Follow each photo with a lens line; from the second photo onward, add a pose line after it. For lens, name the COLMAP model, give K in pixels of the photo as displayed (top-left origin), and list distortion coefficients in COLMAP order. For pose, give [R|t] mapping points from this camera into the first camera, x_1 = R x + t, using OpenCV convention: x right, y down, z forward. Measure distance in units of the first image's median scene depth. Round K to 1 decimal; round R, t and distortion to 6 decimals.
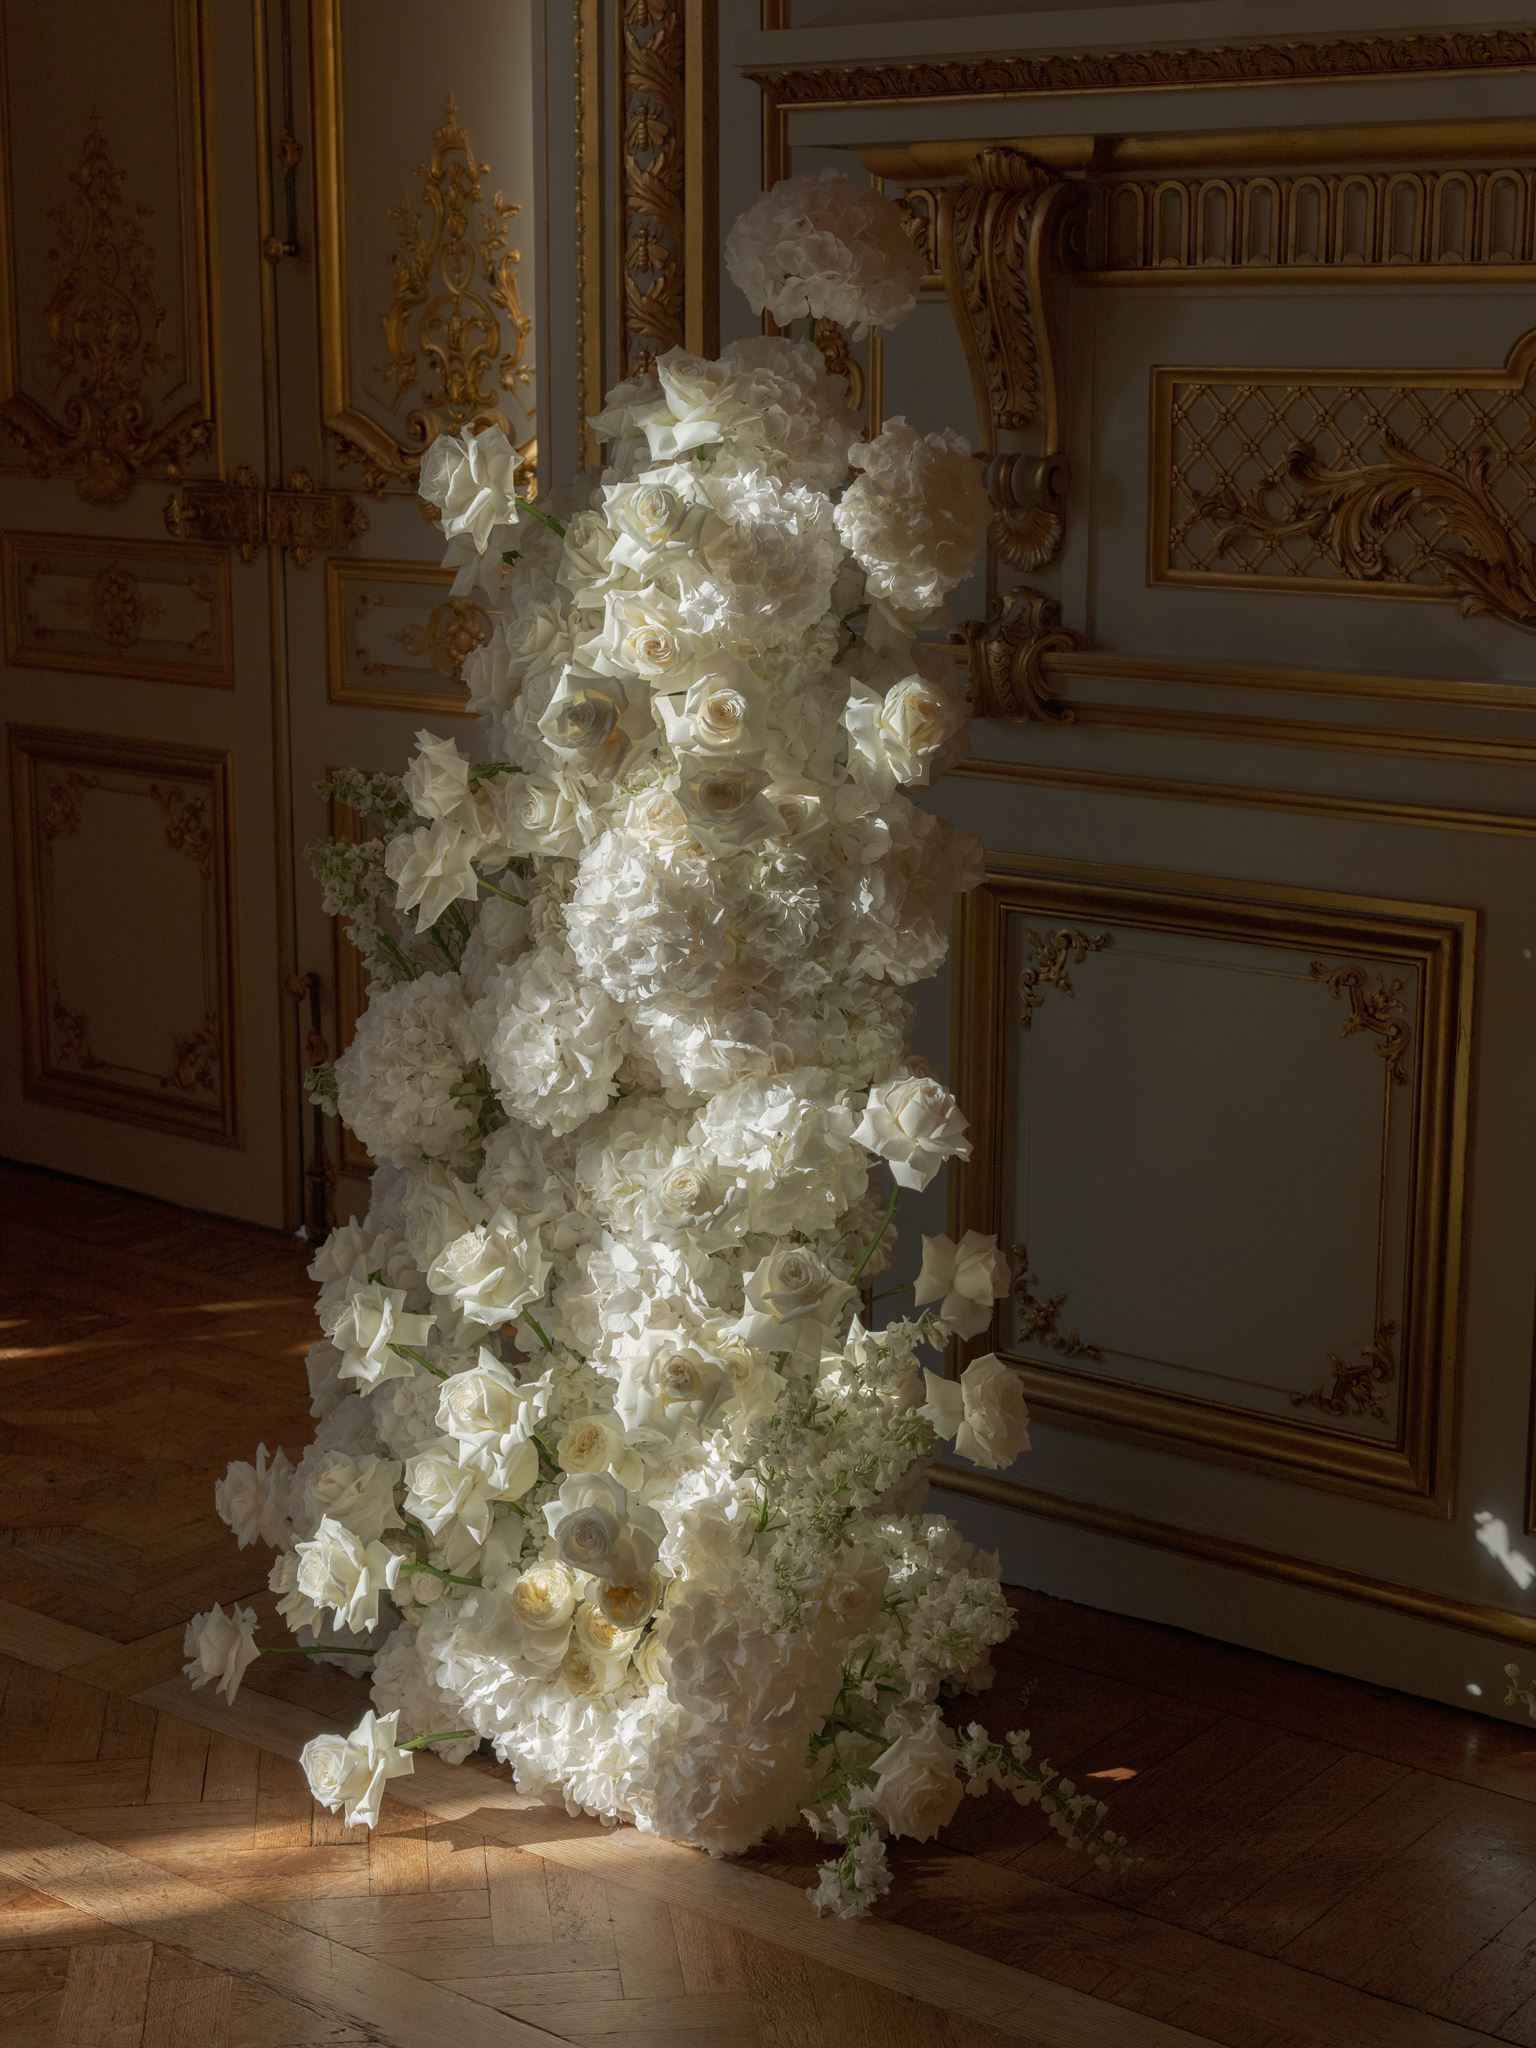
lens RADIAL K [[3307.8, 0, 768.0], [0, 3307.8, 1024.0], [0, 0, 1]] dist [0.017626, 0.135958]
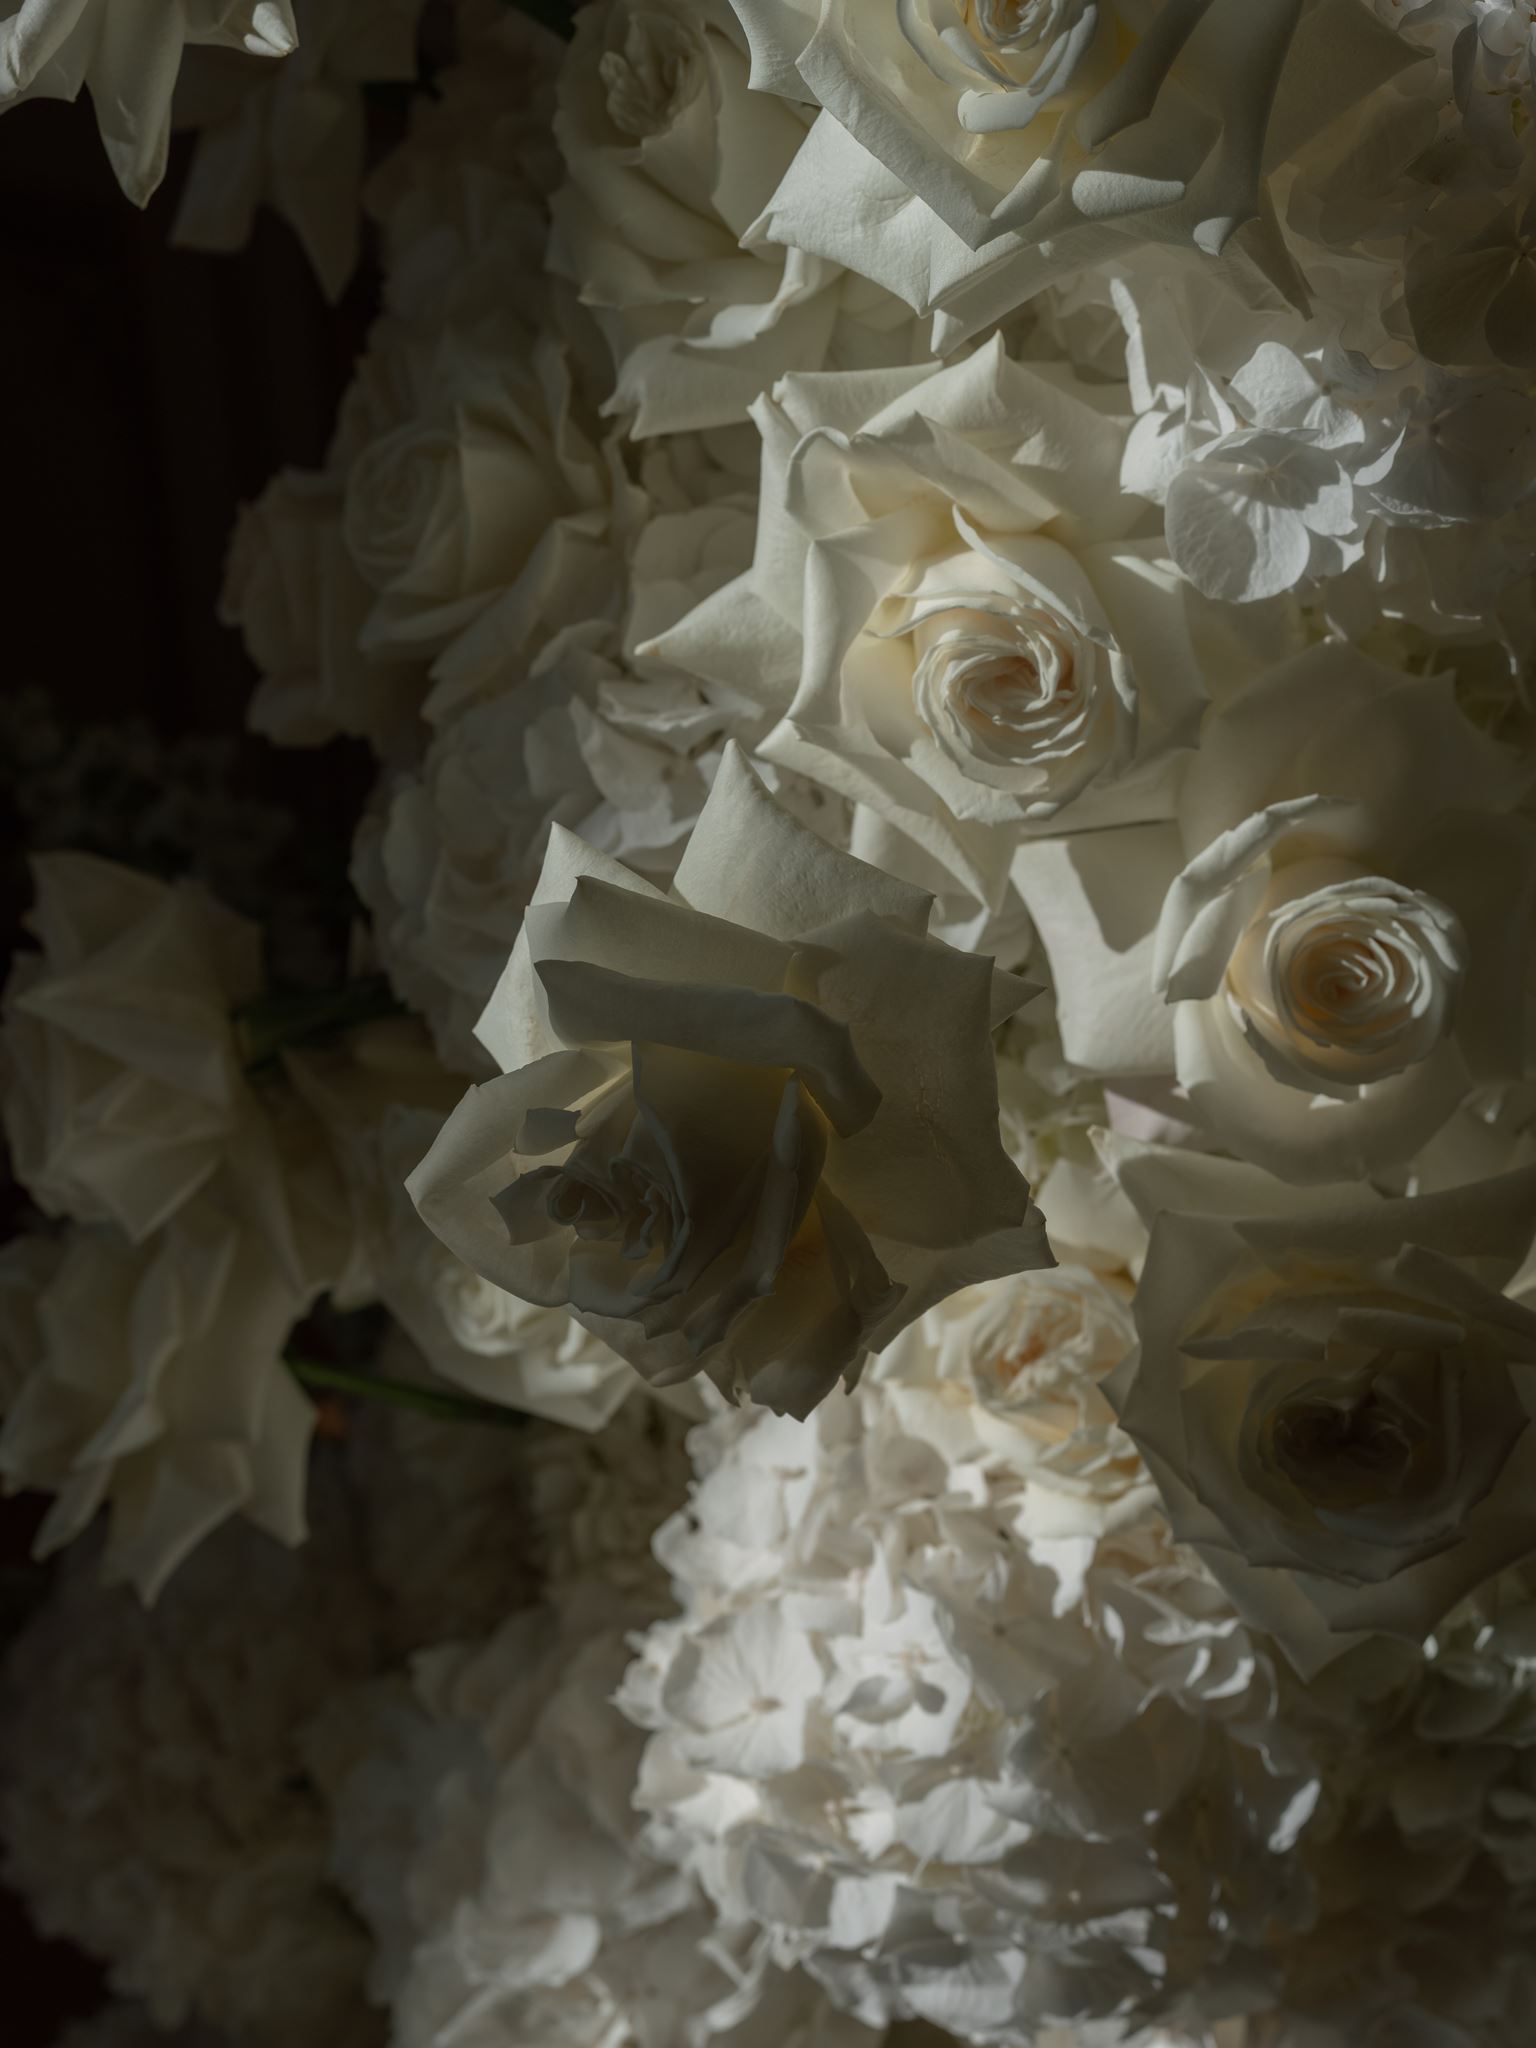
lens RADIAL K [[3307.8, 0, 768.0], [0, 3307.8, 1024.0], [0, 0, 1]] dist [0.017626, 0.135958]
pose [[0.995932, -0.002468, -0.090069, -0.030539], [0.024878, 0.968297, 0.248561, -0.143361], [0.086601, -0.249790, 0.964420, 0.798222]]
